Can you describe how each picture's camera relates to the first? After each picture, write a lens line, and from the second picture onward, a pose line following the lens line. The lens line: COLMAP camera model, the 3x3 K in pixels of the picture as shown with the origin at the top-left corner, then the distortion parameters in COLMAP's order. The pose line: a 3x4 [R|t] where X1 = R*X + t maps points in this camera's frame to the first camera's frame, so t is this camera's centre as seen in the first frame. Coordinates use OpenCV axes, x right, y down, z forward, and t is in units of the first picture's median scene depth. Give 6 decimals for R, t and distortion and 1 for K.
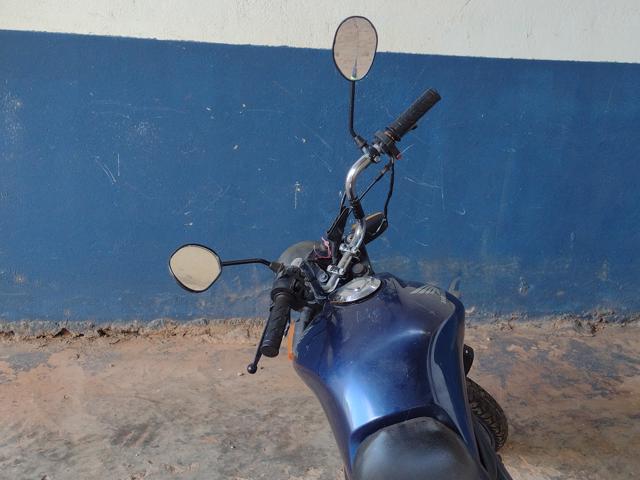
lens RADIAL K [[790.1, 0, 324.7], [0, 790.1, 234.5], [0, 0, 1]] dist [0.052688, 0.000000]
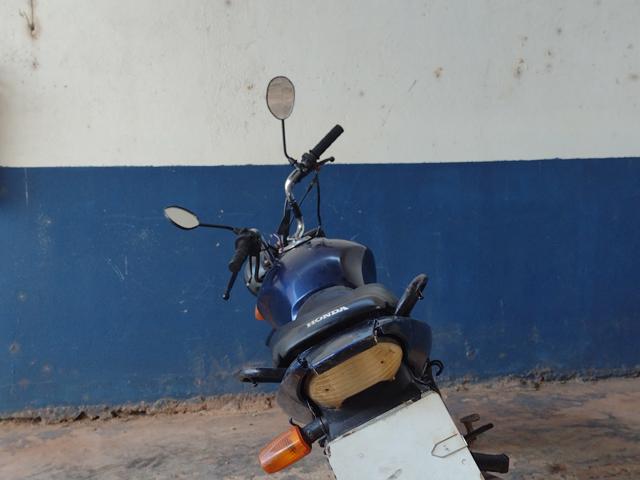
lens RADIAL K [[790.1, 0, 323.1], [0, 790.1, 237.8], [0, 0, 1]] dist [0.052688, 0.000000]
pose [[0.994791, -0.101119, 0.012860, 0.041744], [0.100231, 0.947392, -0.303978, 0.287494], [0.018554, 0.303683, 0.952592, -0.215174]]
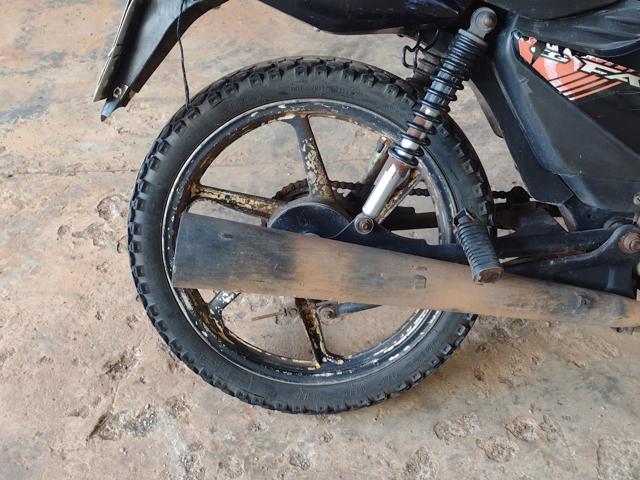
lens RADIAL K [[790.1, 0, 318.9], [0, 790.1, 241.0], [0, 0, 1]] dist [0.052688, 0.000000]
pose [[0.988004, 0.014169, -0.153775, -0.108093], [0.038632, 0.941440, 0.334959, 0.128604], [0.149516, -0.336881, 0.929600, 0.007230]]
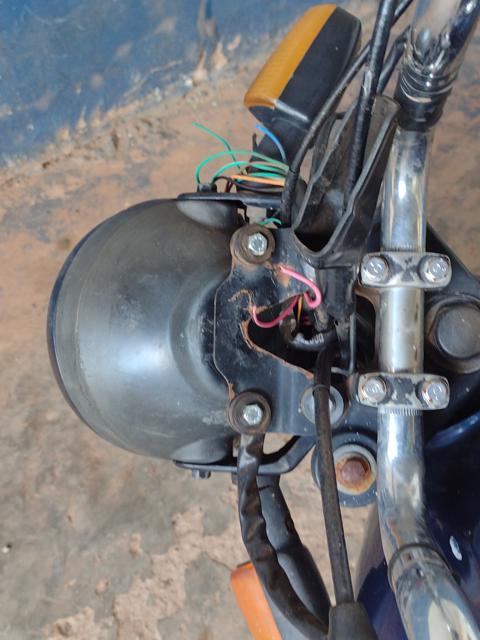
lens RADIAL K [[790.1, 0, 240.0], [0, 790.1, 318.8], [0, 0, 1]] dist [0.052688, 0.000000]
pose [[0.870384, -0.426173, 0.246594, -0.046023], [0.240056, 0.804569, 0.543178, -0.065467], [-0.429890, -0.413577, 0.802589, 0.536786]]
